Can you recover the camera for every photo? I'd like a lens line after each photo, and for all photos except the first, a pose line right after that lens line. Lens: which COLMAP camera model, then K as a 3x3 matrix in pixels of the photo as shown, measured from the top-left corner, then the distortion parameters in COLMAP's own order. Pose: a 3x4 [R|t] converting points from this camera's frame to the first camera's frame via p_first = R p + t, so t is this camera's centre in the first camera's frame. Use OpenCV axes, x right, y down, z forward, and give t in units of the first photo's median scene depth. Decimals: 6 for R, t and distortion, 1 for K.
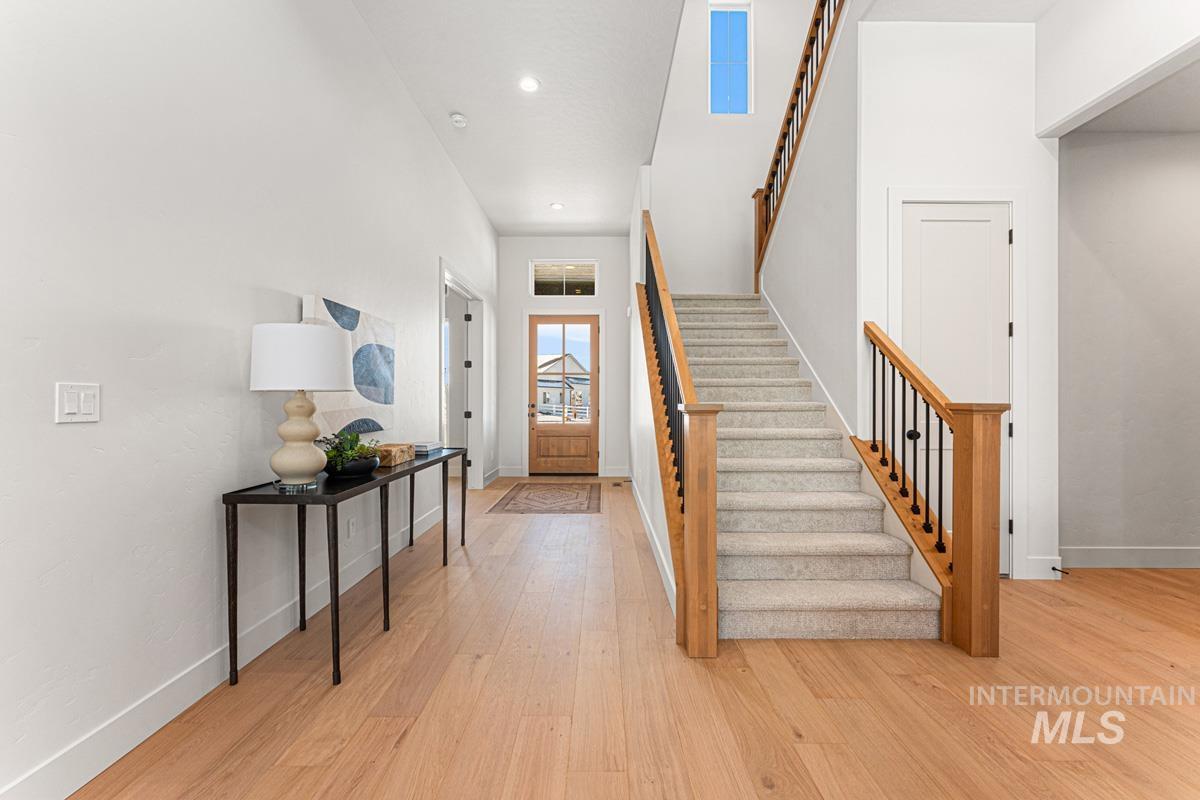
lens RADIAL K [[478.8, 0, 591.6], [0, 478.8, 401.8], [0, 0, 1]] dist [0.002316, -0.000142]
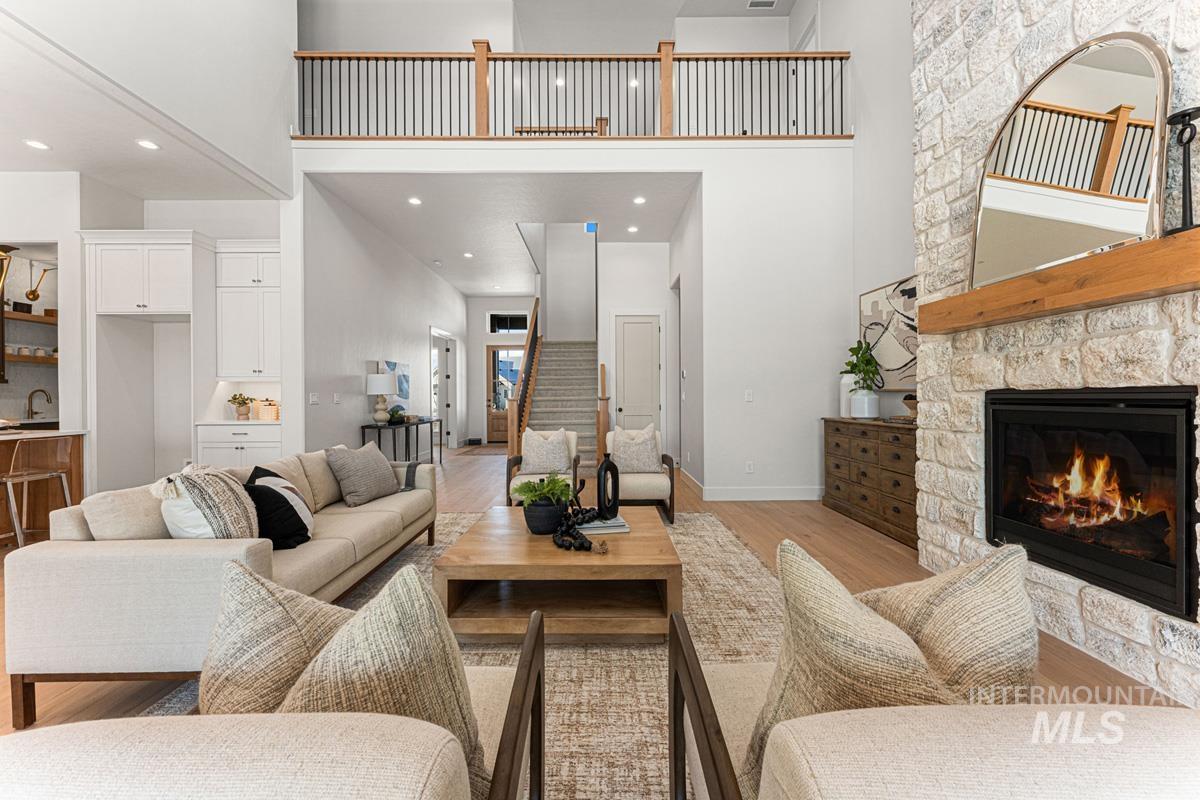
lens RADIAL K [[478.8, 0, 597.3], [0, 478.8, 399.2], [0, 0, 1]] dist [0.002316, -0.000142]
pose [[0.999893, -0.008437, 0.011966, 0.549368], [0.008416, 0.999963, 0.001784, 0.010176], [-0.011981, -0.001683, 0.999927, -1.553411]]
